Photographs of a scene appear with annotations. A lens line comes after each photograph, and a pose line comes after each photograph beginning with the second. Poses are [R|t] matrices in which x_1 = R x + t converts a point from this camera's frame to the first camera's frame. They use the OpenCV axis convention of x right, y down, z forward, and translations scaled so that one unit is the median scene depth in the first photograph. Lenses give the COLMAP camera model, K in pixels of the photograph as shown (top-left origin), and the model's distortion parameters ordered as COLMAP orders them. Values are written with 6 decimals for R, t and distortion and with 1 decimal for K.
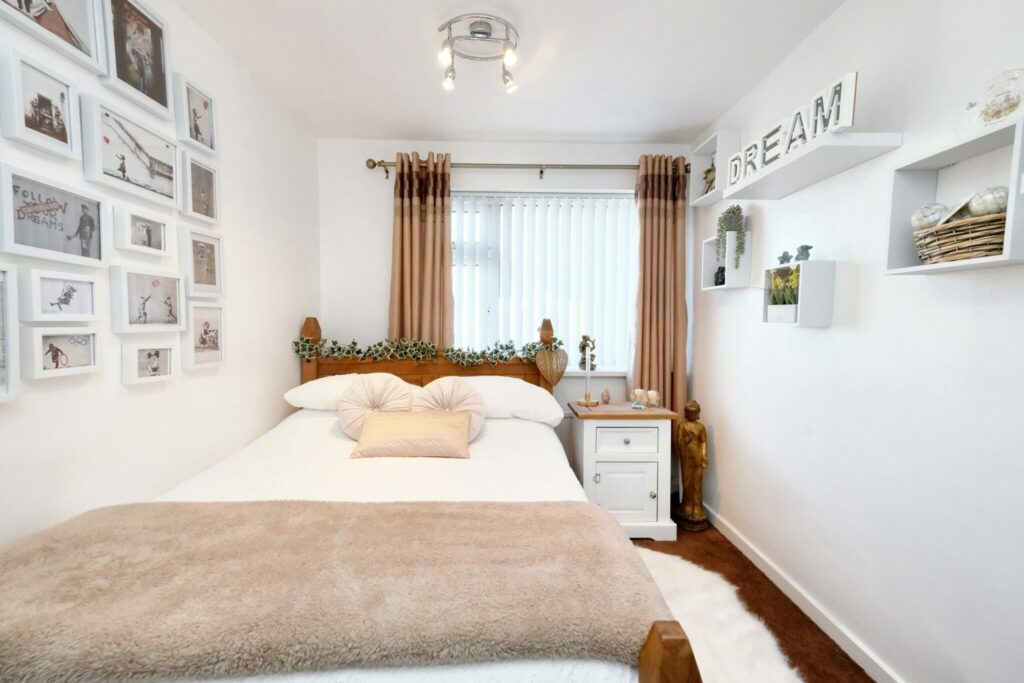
lens RADIAL K [[441.4, 0, 509.3], [0, 441.4, 345.5], [0, 0, 1]] dist [0.027837, 0.010725]
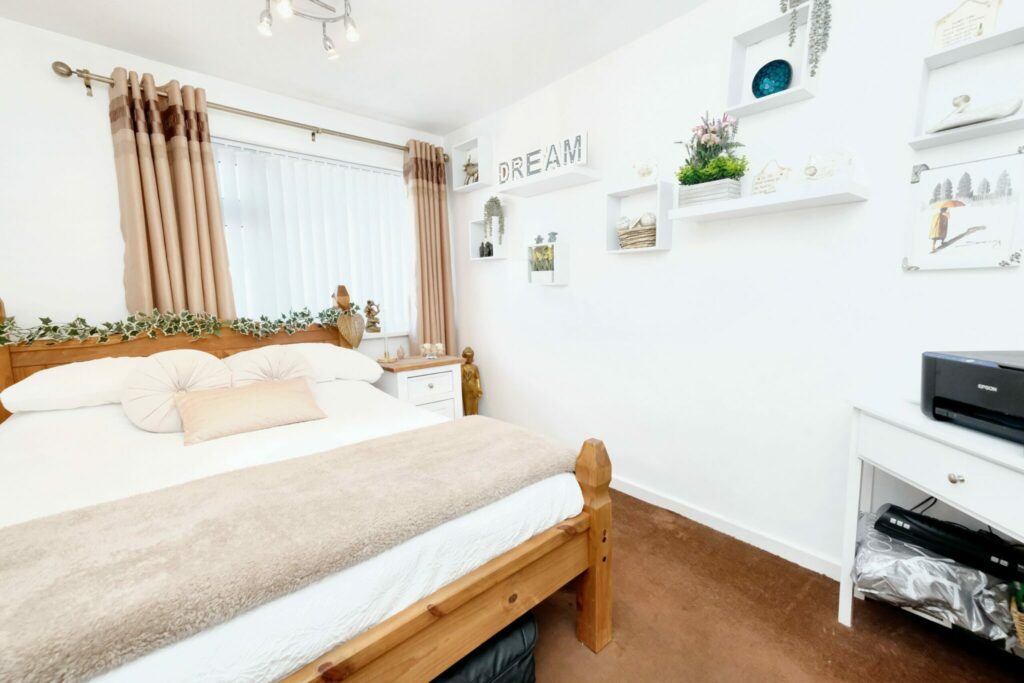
lens RADIAL K [[441.4, 0, 509.3], [0, 441.4, 345.5], [0, 0, 1]] dist [0.027837, 0.010725]
pose [[0.769112, -0.101546, 0.630996, -0.293545], [0.059884, 0.994404, 0.087037, 0.014329], [-0.636303, -0.029155, 0.770888, -0.055171]]
